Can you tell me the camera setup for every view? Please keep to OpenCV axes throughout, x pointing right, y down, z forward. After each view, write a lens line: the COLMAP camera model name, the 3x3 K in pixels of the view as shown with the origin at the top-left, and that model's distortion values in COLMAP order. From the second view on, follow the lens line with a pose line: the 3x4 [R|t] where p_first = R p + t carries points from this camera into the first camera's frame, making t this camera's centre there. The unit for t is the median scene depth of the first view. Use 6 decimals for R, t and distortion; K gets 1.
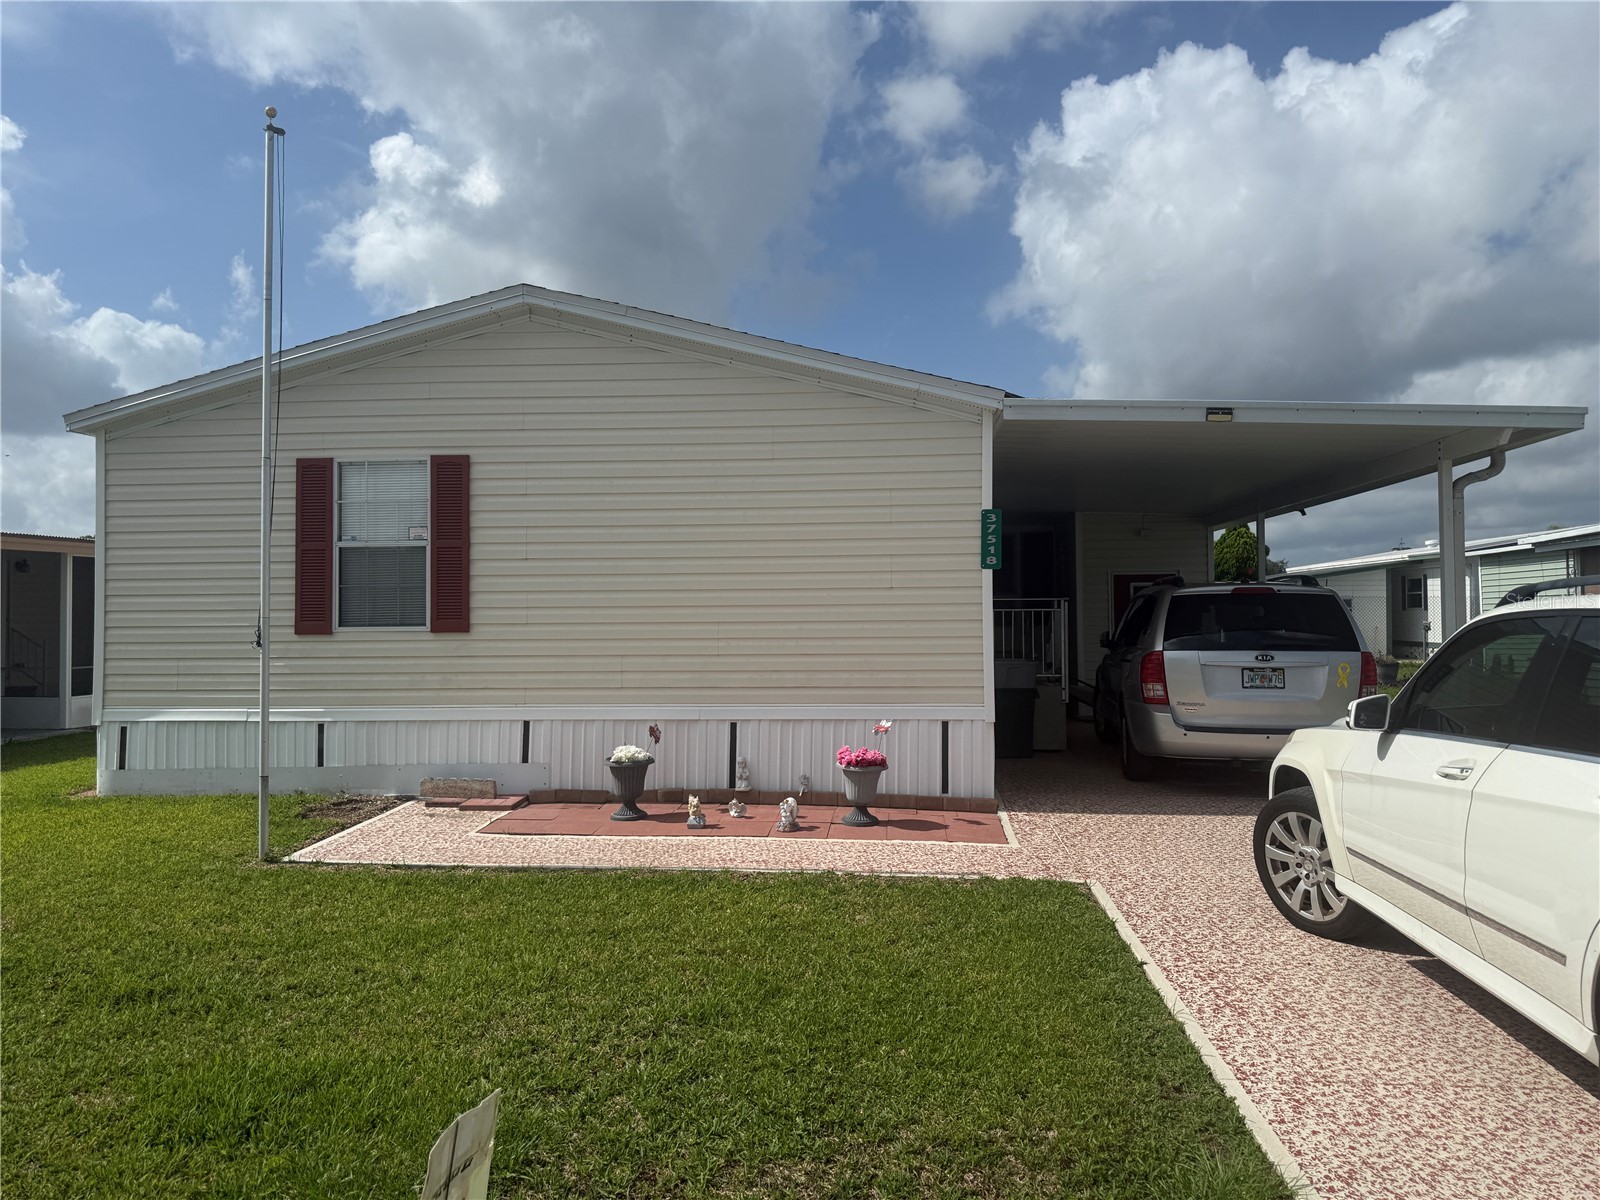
lens RADIAL K [[1099.9, 0, 819.1], [0, 1099.9, 586.4], [0, 0, 1]] dist [0.106762, -0.131218]
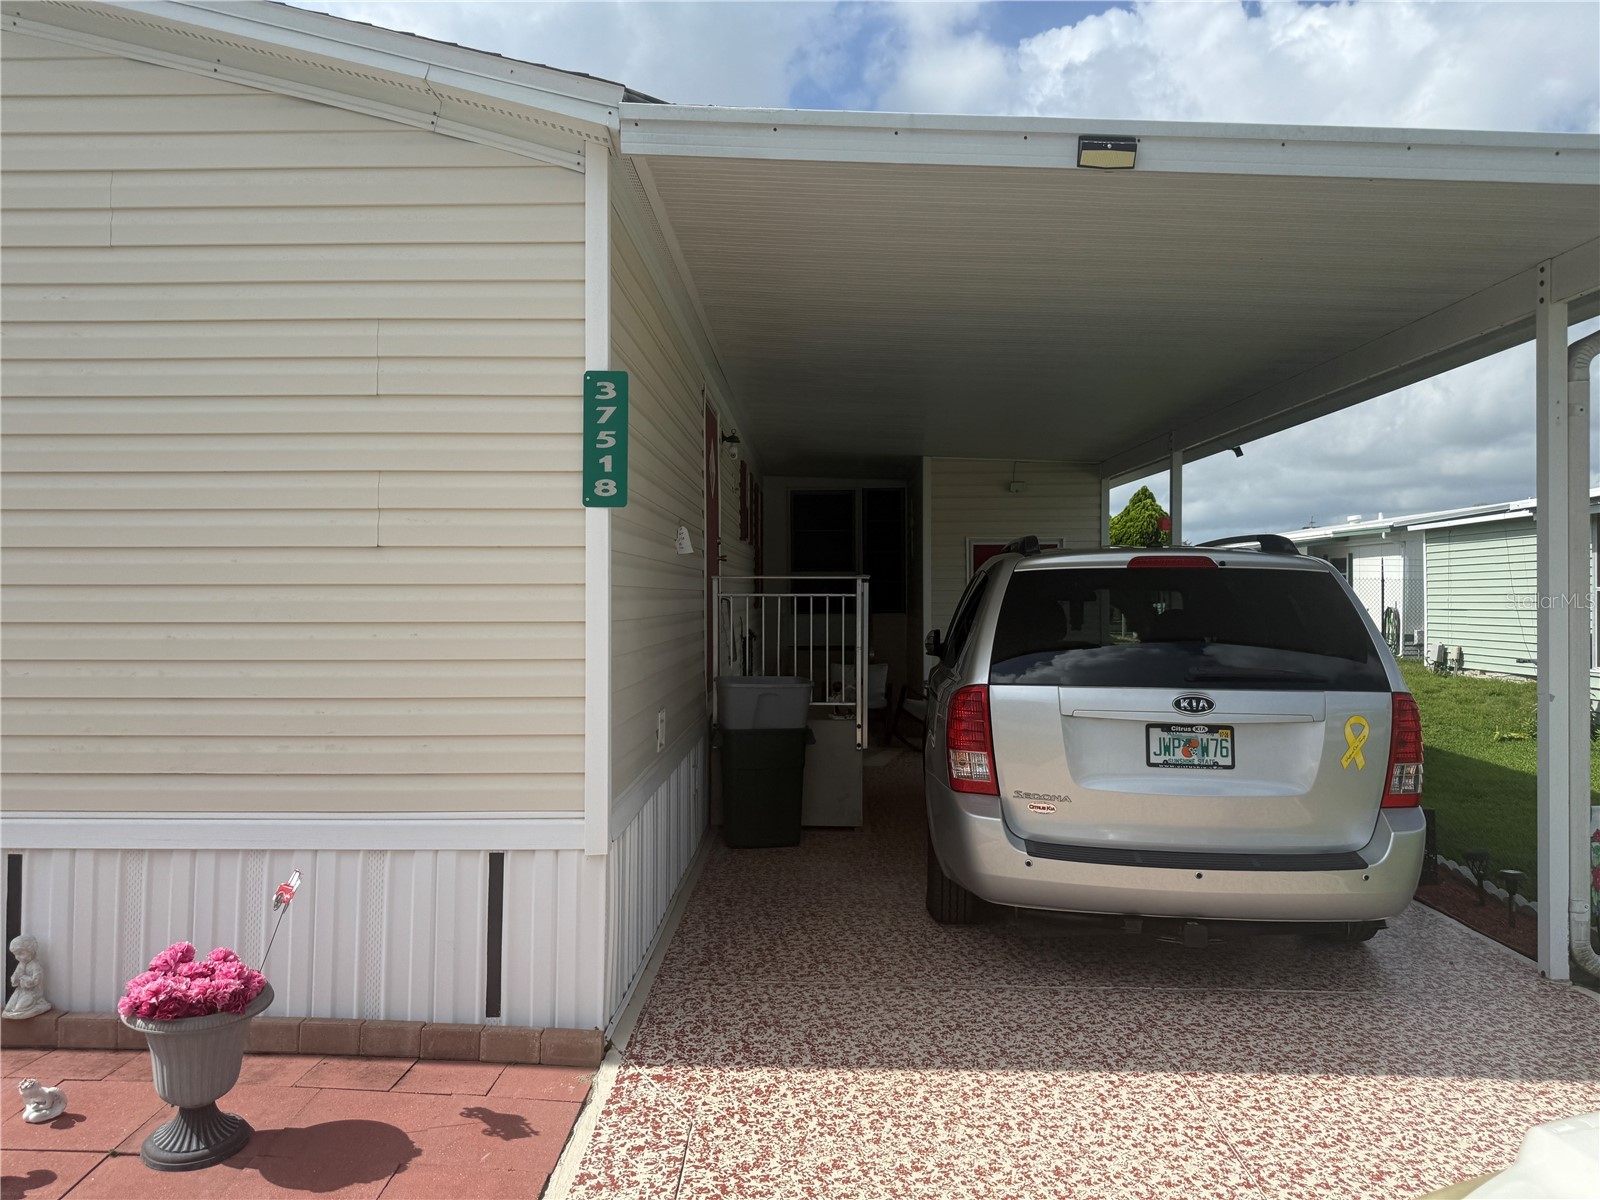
lens RADIAL K [[1128.3, 0, 800.0], [0, 1128.3, 600.0], [0, 0, 1]] dist [0.088530, -0.093128]
pose [[0.997676, 0.006412, 0.067836, 0.199433], [-0.008520, 0.999488, 0.030832, 0.006785], [-0.067604, -0.031338, 0.997220, 0.529847]]
